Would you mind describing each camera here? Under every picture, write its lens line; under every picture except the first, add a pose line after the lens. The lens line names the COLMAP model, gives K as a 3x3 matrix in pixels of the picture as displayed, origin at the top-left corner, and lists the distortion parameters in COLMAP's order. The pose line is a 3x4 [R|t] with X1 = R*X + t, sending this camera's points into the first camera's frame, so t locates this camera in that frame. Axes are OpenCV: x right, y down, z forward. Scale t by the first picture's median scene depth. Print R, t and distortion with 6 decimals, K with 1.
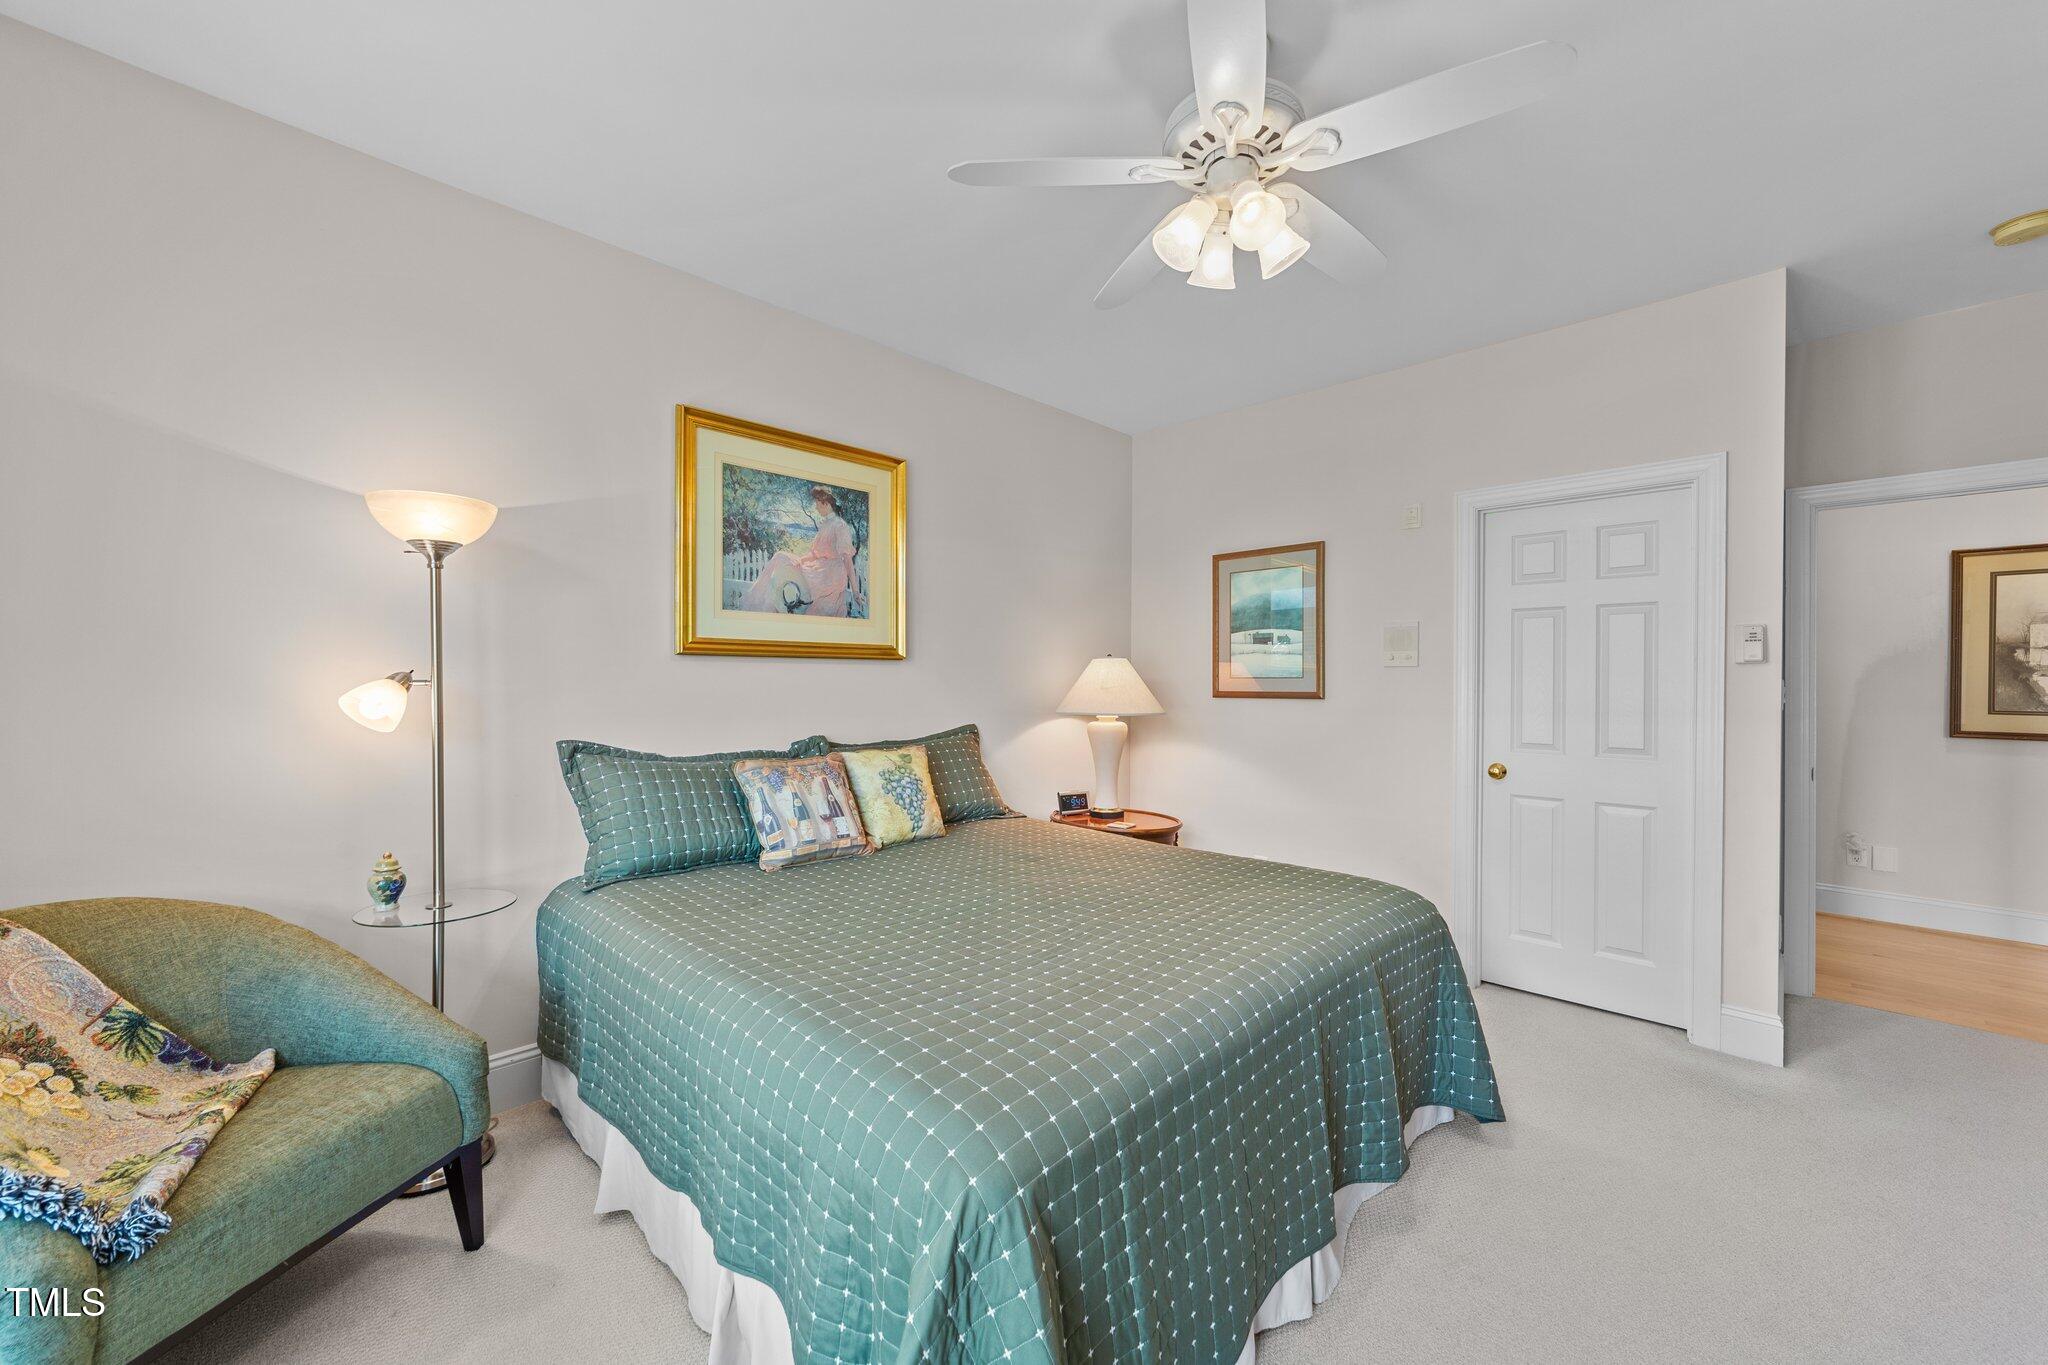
lens RADIAL K [[785.4, 0, 1025.4], [0, 785.4, 683.3], [0, 0, 1]] dist [-0.021918, 0.010210]
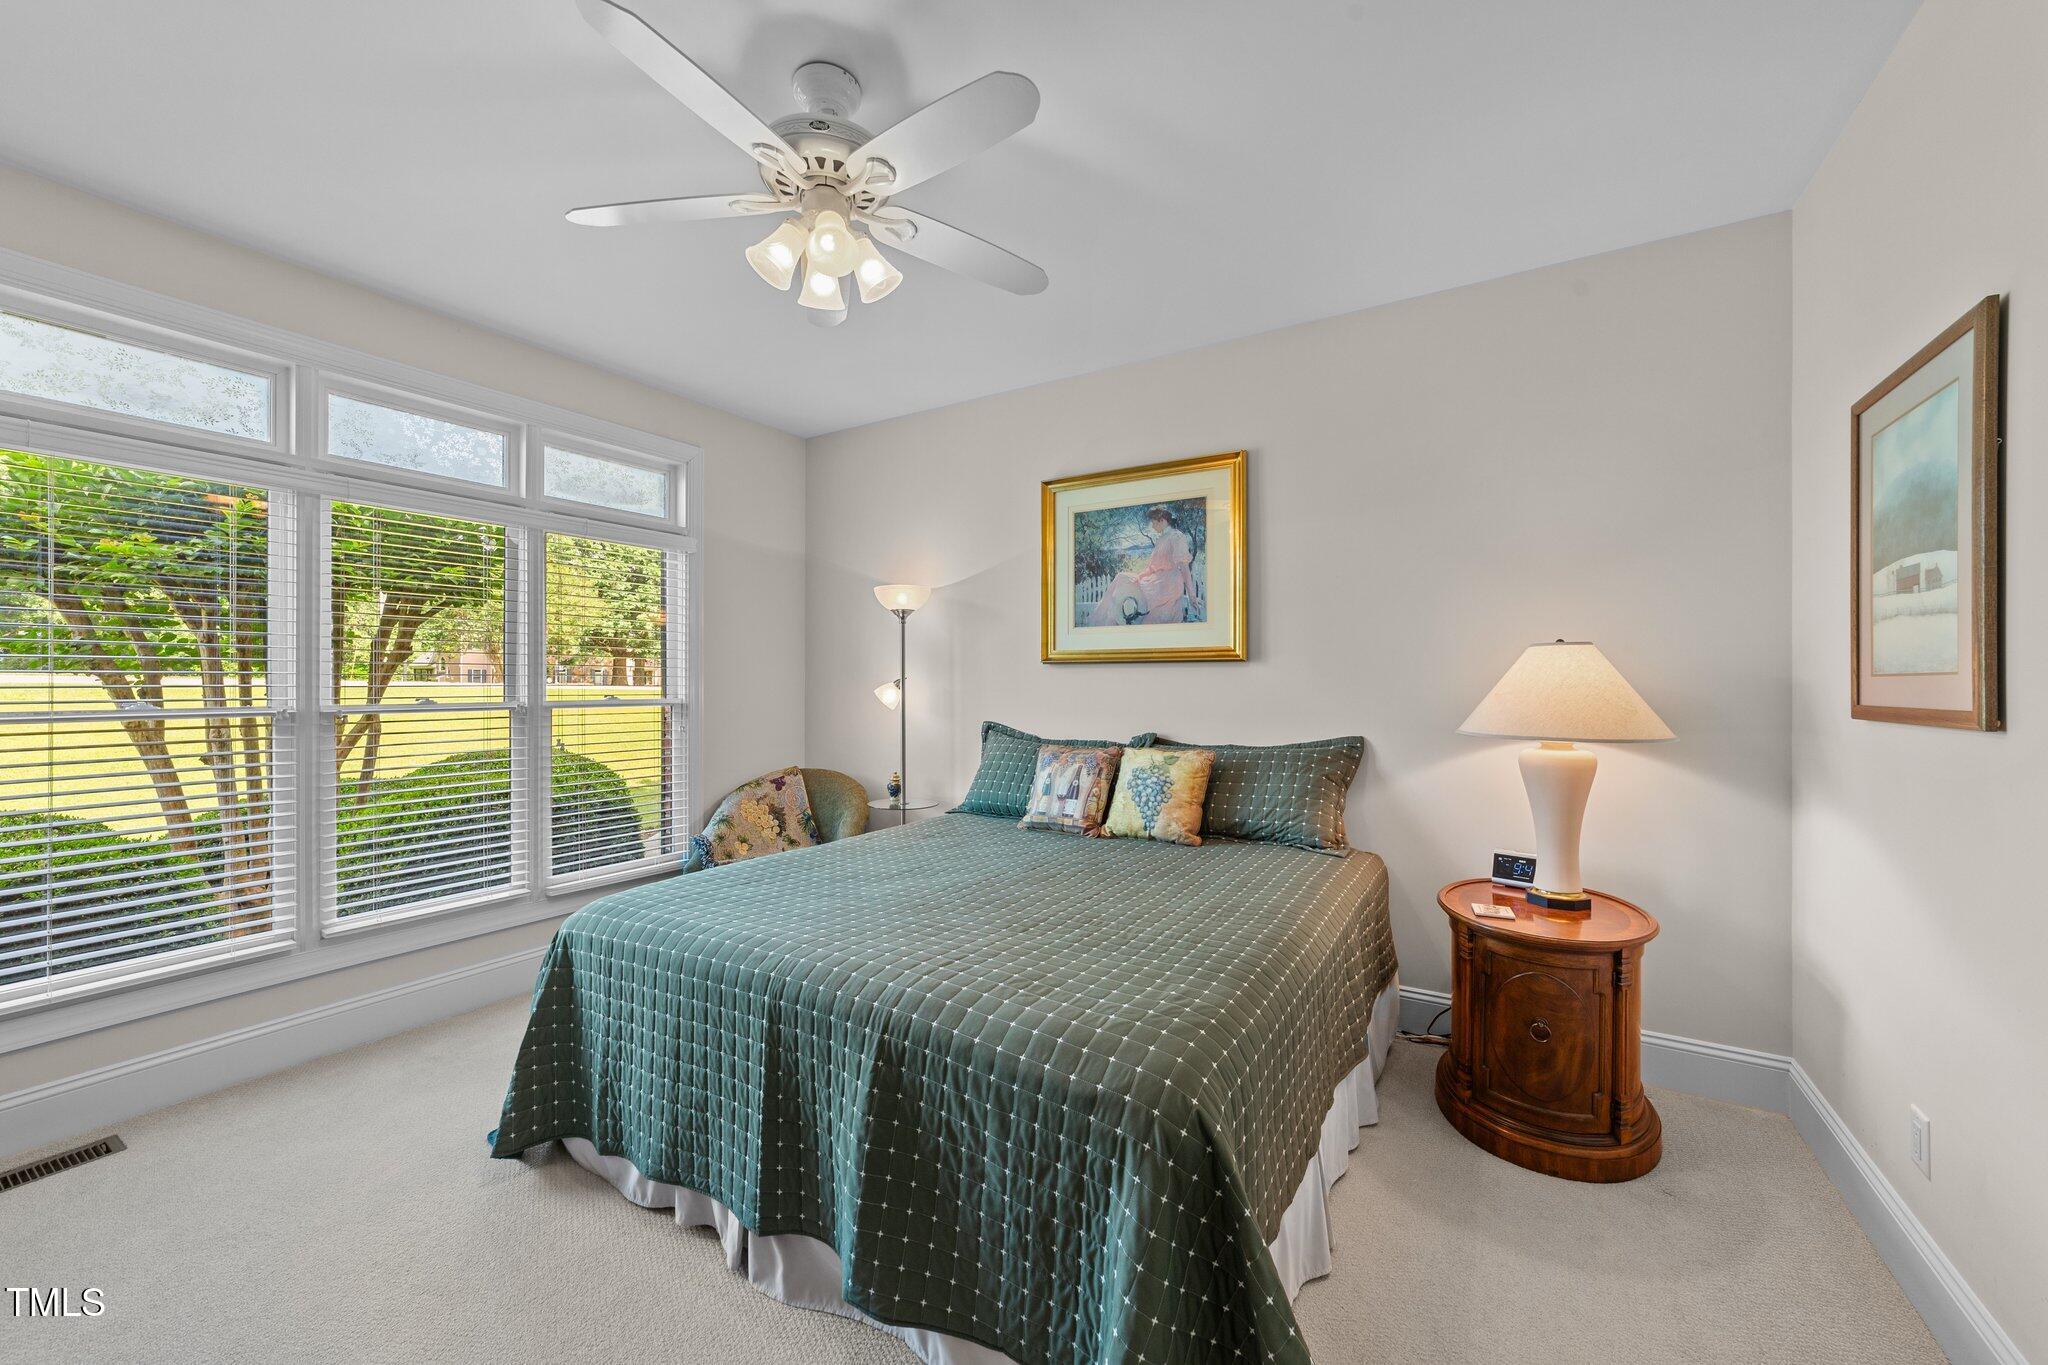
lens RADIAL K [[785.4, 0, 1025.4], [0, 785.4, 683.3], [0, 0, 1]] dist [-0.021918, 0.010210]
pose [[0.224373, -0.003494, -0.974497, 0.782146], [-0.006053, 0.999969, -0.004979, 0.003563], [0.974484, 0.007016, 0.224345, 0.587889]]
